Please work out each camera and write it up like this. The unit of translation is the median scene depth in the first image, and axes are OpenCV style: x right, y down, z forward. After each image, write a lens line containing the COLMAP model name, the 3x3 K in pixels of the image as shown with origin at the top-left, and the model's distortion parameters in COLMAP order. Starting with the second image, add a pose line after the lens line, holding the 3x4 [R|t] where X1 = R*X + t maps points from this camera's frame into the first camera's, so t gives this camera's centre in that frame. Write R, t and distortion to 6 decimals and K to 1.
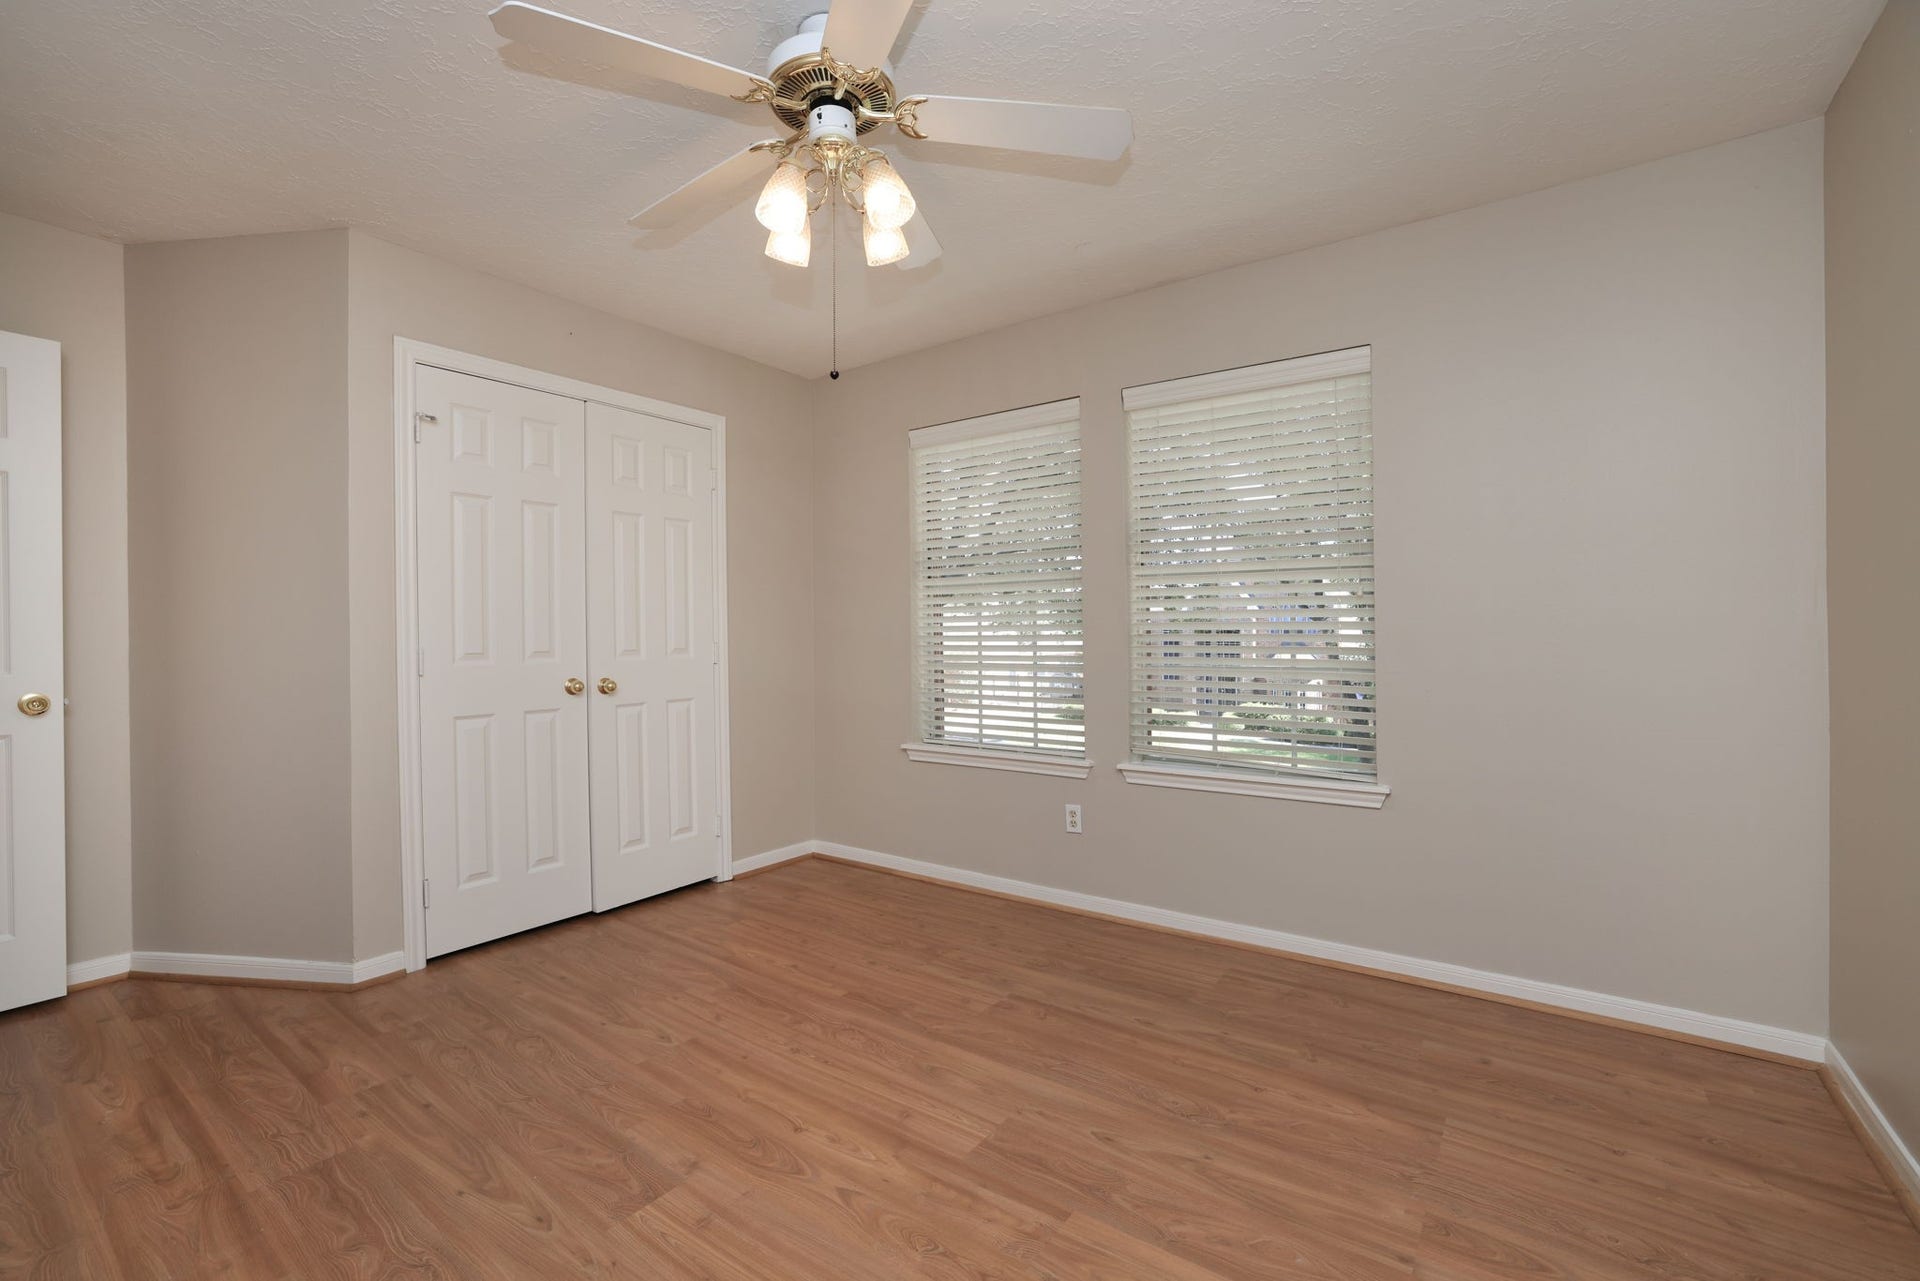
lens RADIAL K [[873.4, 0, 969.0], [0, 873.4, 639.0], [0, 0, 1]] dist [-0.051513, 0.025074]
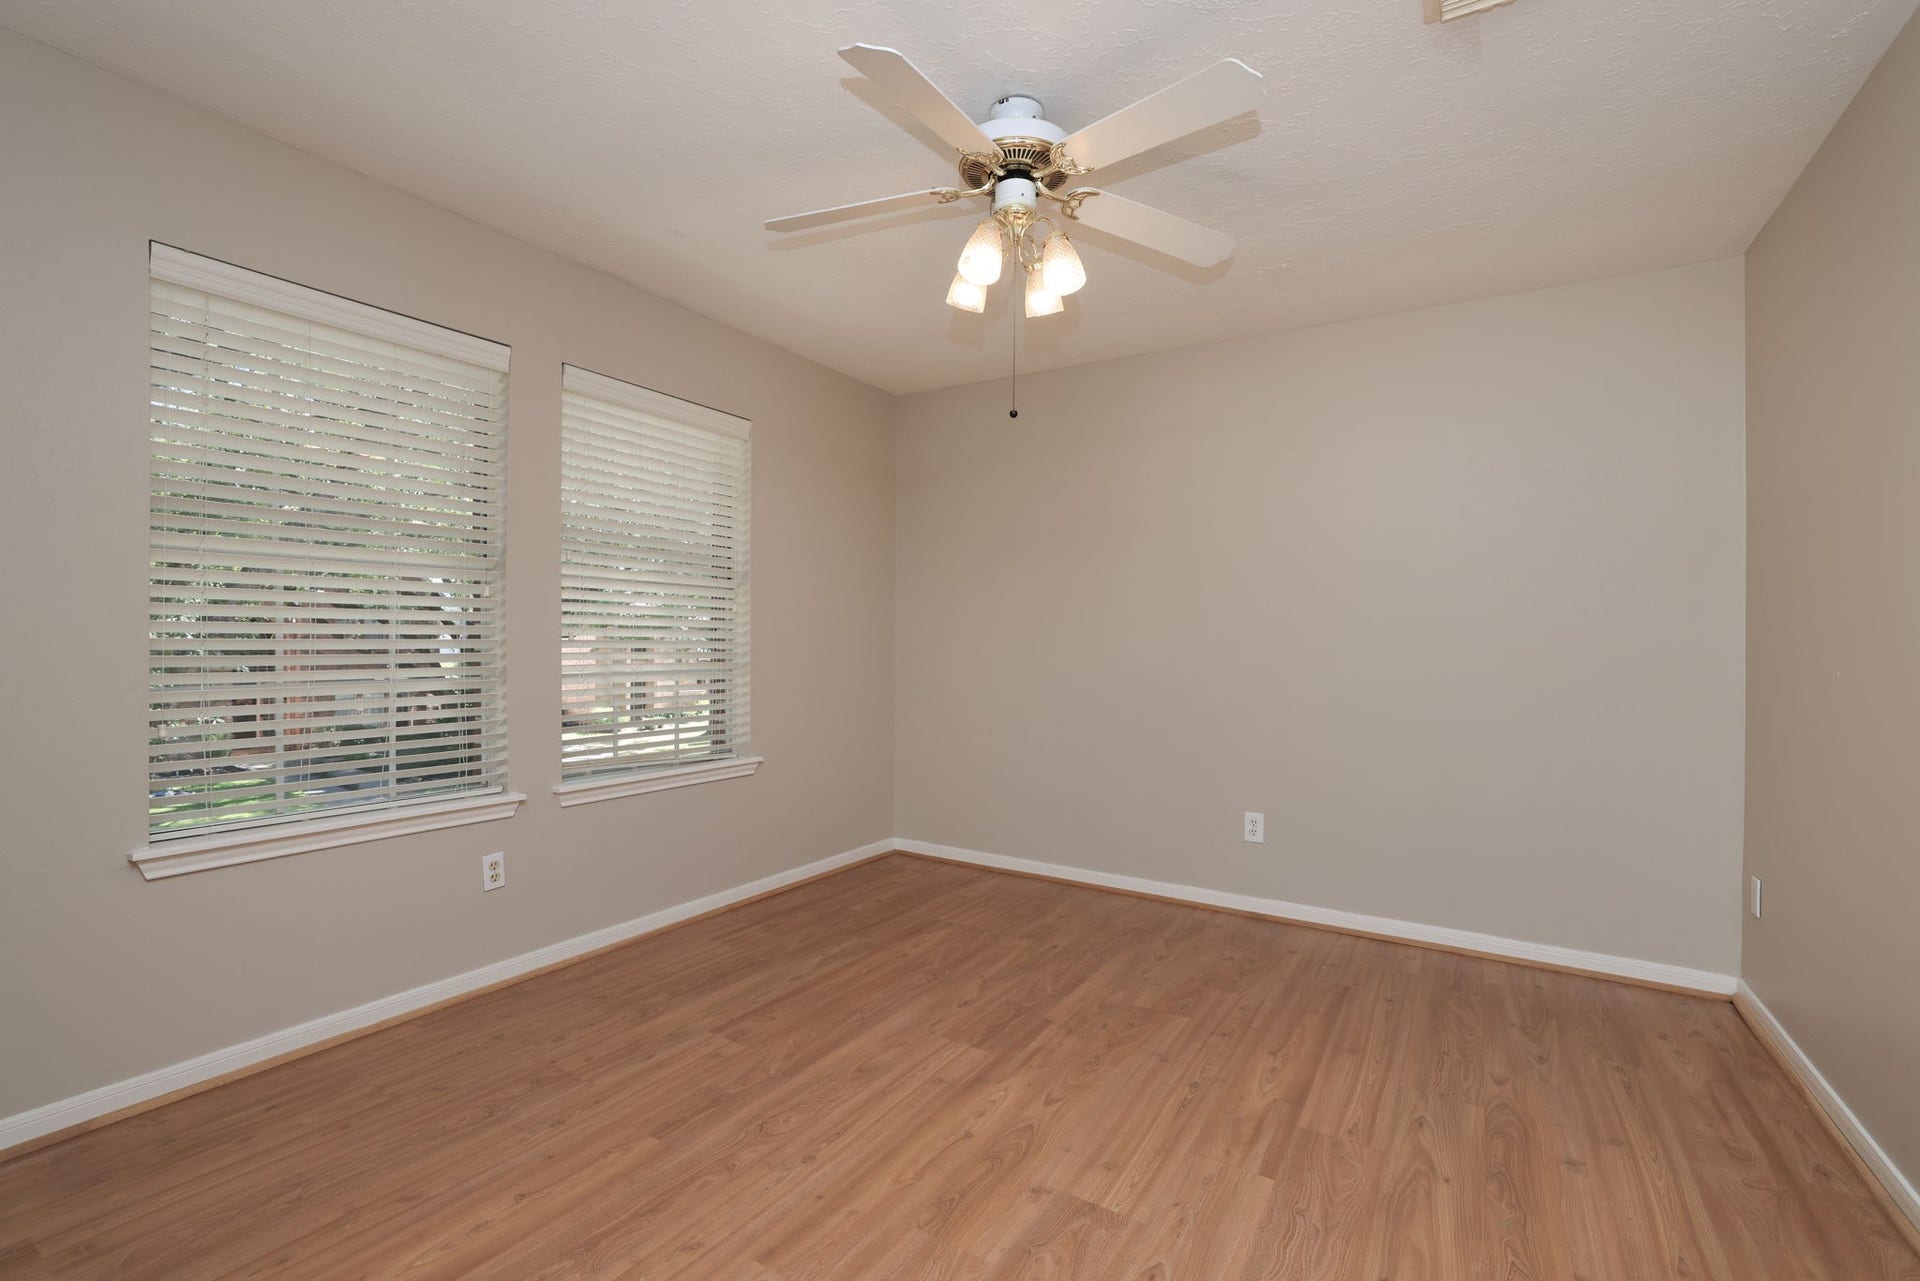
lens RADIAL K [[873.4, 0, 969.0], [0, 873.4, 639.0], [0, 0, 1]] dist [-0.051513, 0.025074]
pose [[-0.117750, 0.008222, 0.993009, -0.976446], [-0.003892, 0.999954, -0.008741, -0.000679], [-0.993036, -0.004894, -0.117712, 0.910134]]
